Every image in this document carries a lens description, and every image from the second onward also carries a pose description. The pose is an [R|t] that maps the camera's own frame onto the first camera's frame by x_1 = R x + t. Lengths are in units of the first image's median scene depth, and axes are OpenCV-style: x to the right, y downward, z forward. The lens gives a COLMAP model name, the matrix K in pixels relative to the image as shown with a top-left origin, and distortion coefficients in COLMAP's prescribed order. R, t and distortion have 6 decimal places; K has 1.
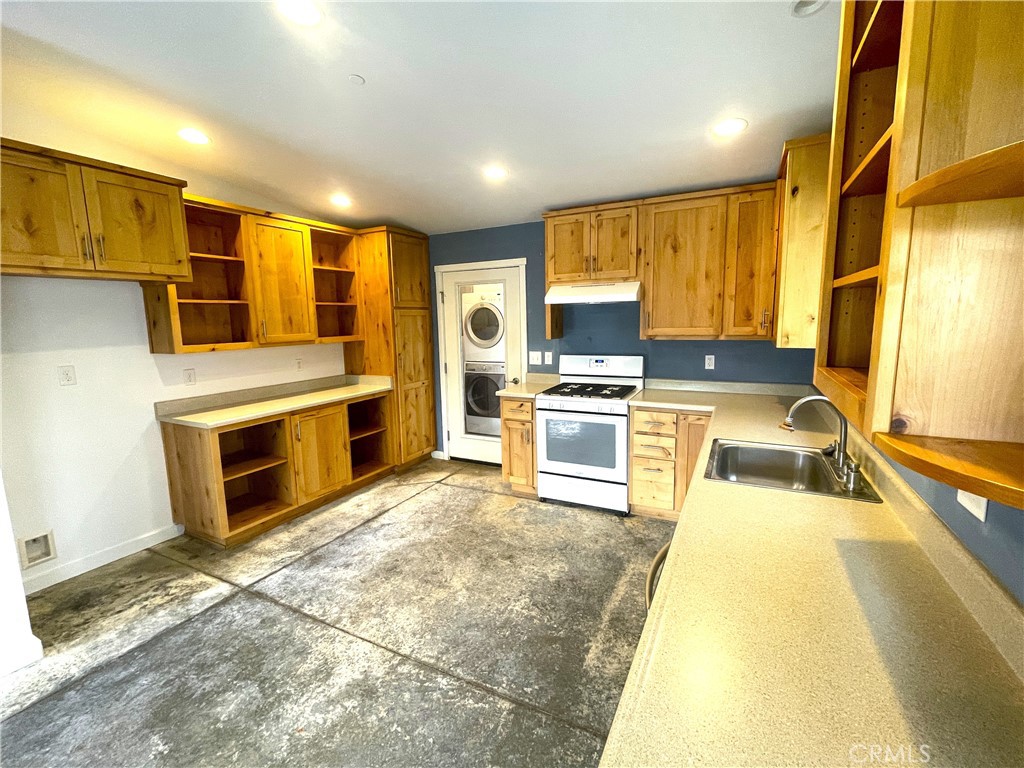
lens RADIAL K [[446.3, 0, 511.1], [0, 446.3, 377.9], [0, 0, 1]] dist [-0.001169, 0.000801]
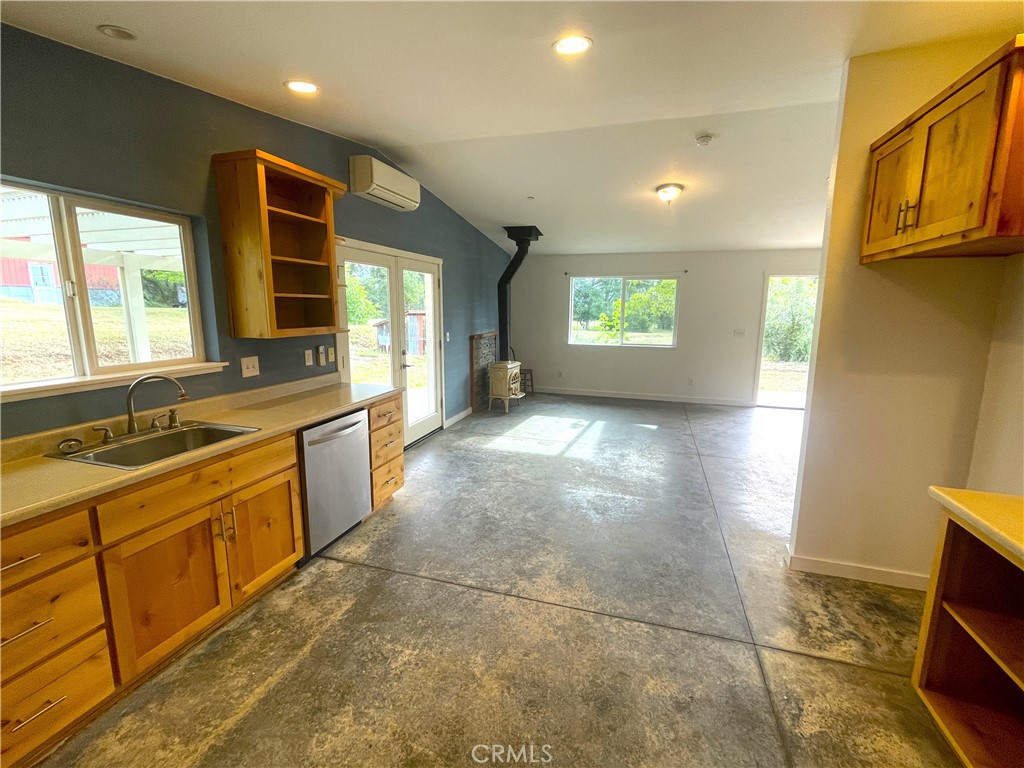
lens RADIAL K [[446.3, 0, 512.3], [0, 446.3, 382.3], [0, 0, 1]] dist [-0.001169, 0.000801]
pose [[-0.984734, 0.041224, -0.169115, -0.044328], [-0.011625, 0.953807, 0.300195, -0.168762], [0.173678, 0.297578, -0.938767, 1.228027]]
